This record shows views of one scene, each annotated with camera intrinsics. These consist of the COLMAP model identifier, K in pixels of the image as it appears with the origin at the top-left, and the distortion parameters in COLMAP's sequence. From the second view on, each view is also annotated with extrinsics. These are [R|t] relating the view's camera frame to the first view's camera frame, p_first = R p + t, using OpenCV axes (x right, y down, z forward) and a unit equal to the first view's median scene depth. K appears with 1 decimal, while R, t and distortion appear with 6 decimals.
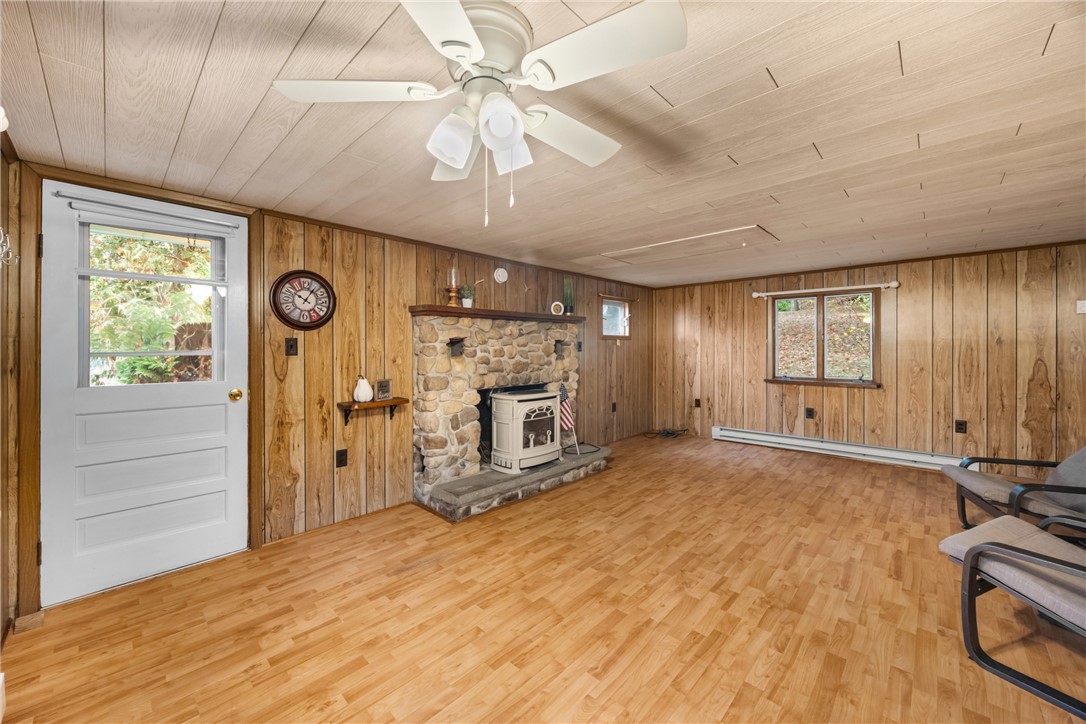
lens RADIAL K [[418.7, 0, 546.5], [0, 418.7, 348.7], [0, 0, 1]] dist [-0.002805, 0.000104]
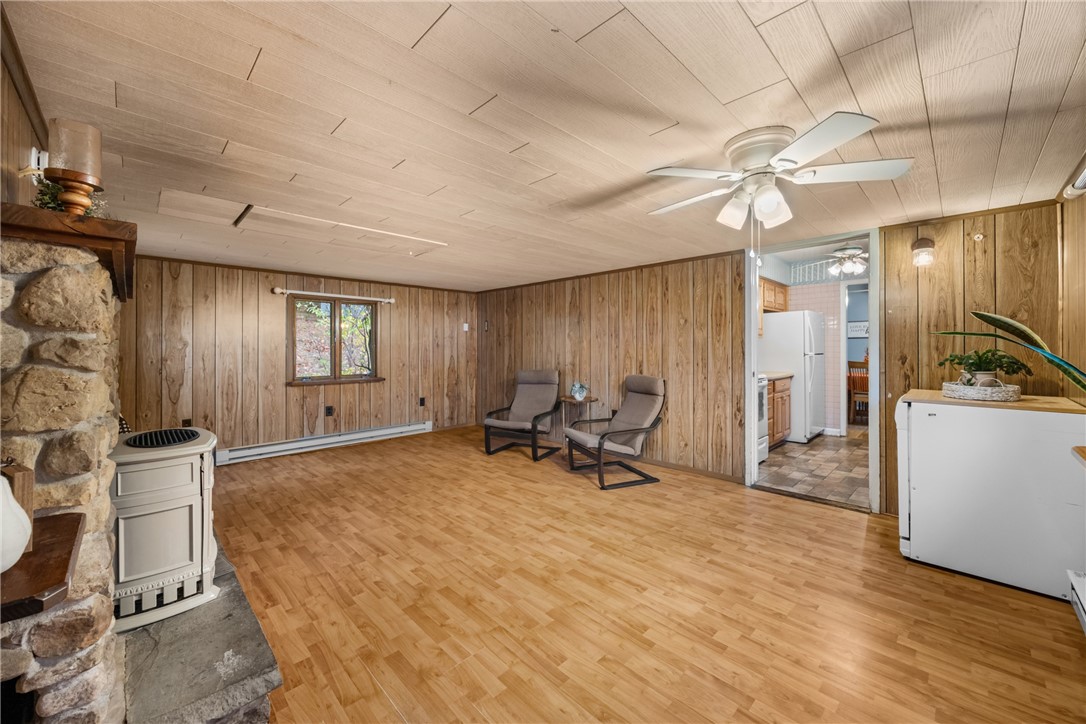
lens RADIAL K [[418.7, 0, 546.5], [0, 418.7, 348.7], [0, 0, 1]] dist [-0.002805, 0.000104]
pose [[0.026072, 0.003510, 0.999654, -0.634412], [0.002592, 0.999990, -0.003579, 0.003268], [-0.999657, 0.002685, 0.026063, 0.651410]]
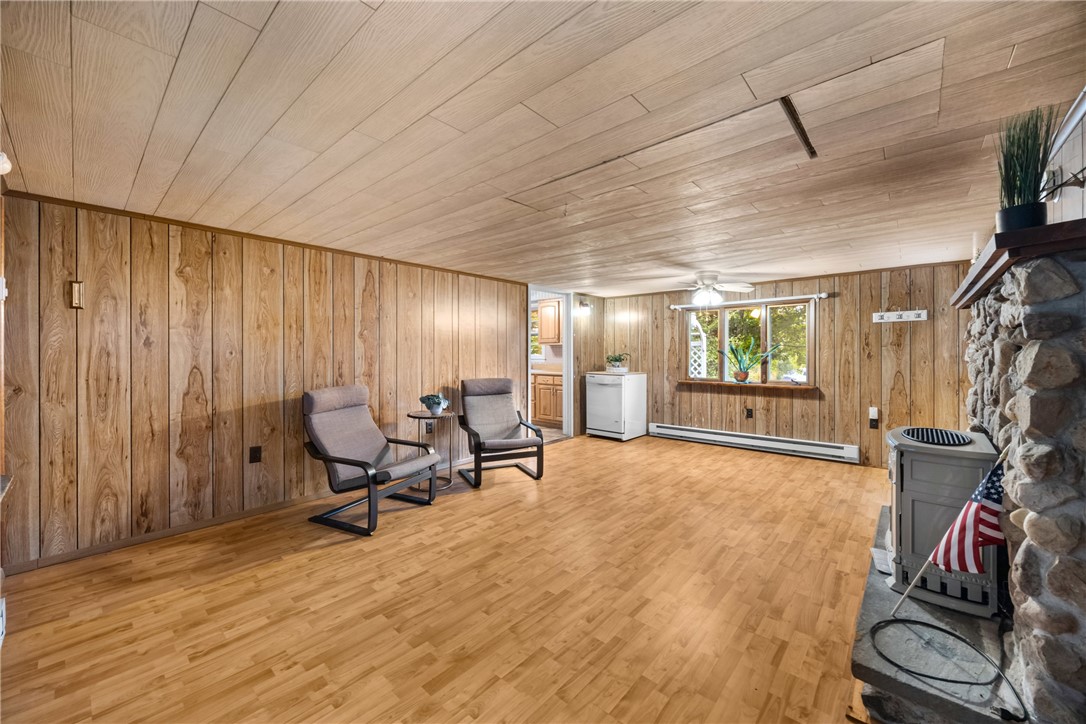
lens RADIAL K [[410.4, 0, 554.0], [0, 410.4, 352.3], [0, 0, 1]] dist [-0.000957, 0.000034]
pose [[-0.999066, 0.006306, -0.042747, 0.549553], [0.006265, 0.999980, 0.001082, -0.003988], [0.042753, 0.000813, -0.999085, 1.809261]]
